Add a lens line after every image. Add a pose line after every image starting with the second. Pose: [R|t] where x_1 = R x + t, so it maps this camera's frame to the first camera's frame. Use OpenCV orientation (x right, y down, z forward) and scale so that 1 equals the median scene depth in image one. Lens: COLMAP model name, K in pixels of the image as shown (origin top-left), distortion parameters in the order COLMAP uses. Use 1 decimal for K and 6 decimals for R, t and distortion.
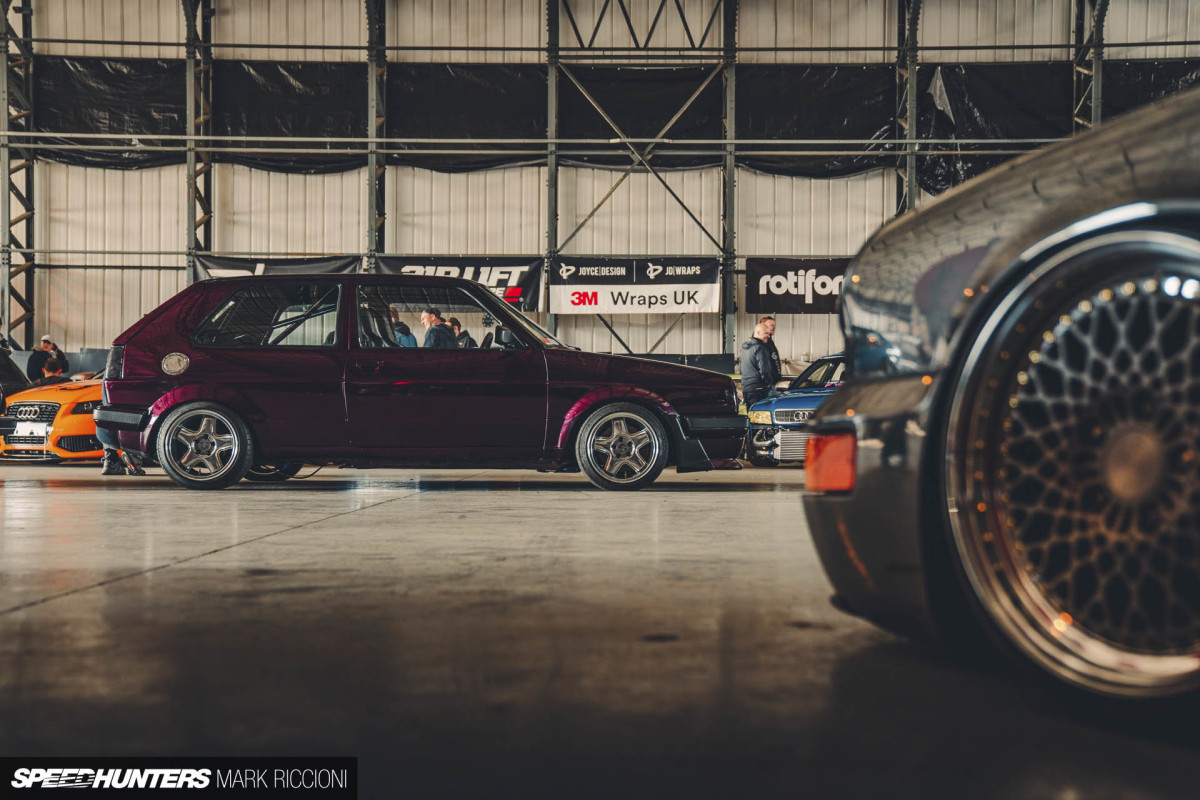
lens RADIAL K [[1525.3, 0, 598.4], [0, 1525.3, 407.2], [0, 0, 1]] dist [0.143392, 0.000000]
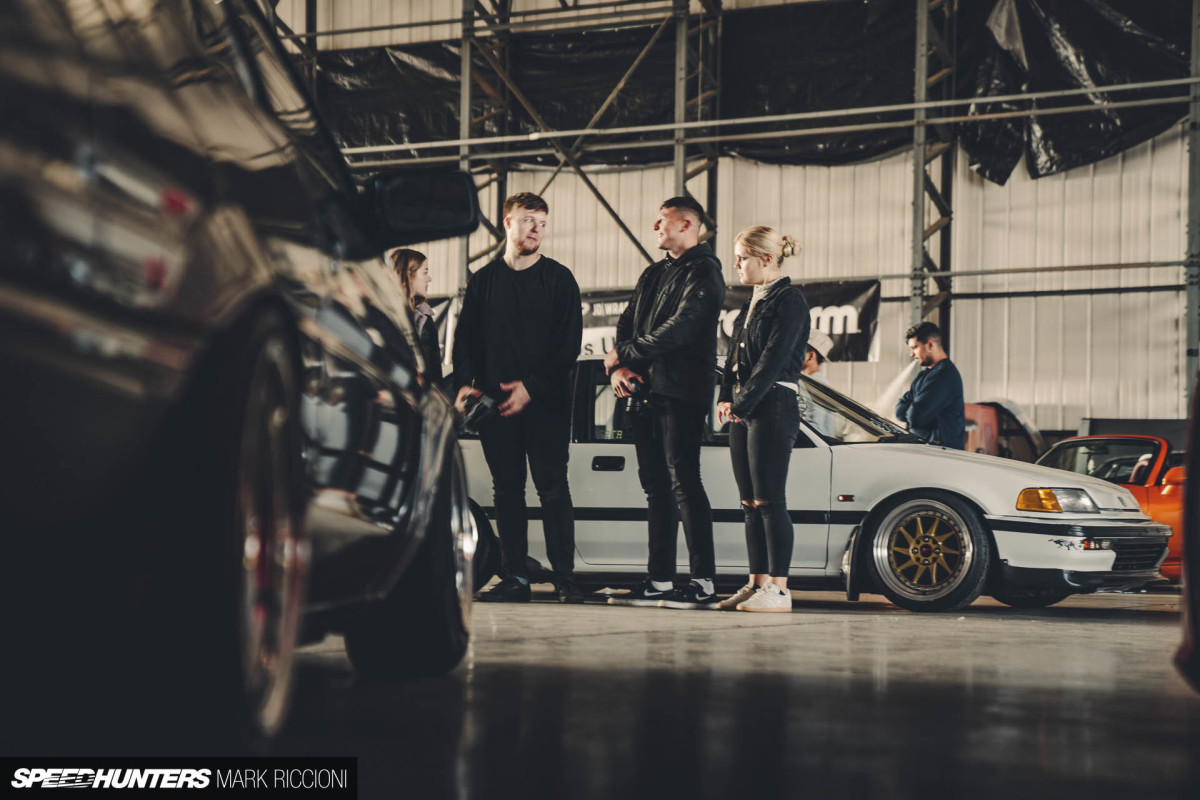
lens RADIAL K [[2400.8, 0, 601.4], [0, 2400.8, 397.6], [0, 0, 1]] dist [0.443285, 0.000000]
pose [[0.881179, -0.019025, -0.472400, 0.435705], [-0.001911, 0.999039, -0.043798, 0.001804], [0.472779, 0.039496, 0.880295, -0.000725]]
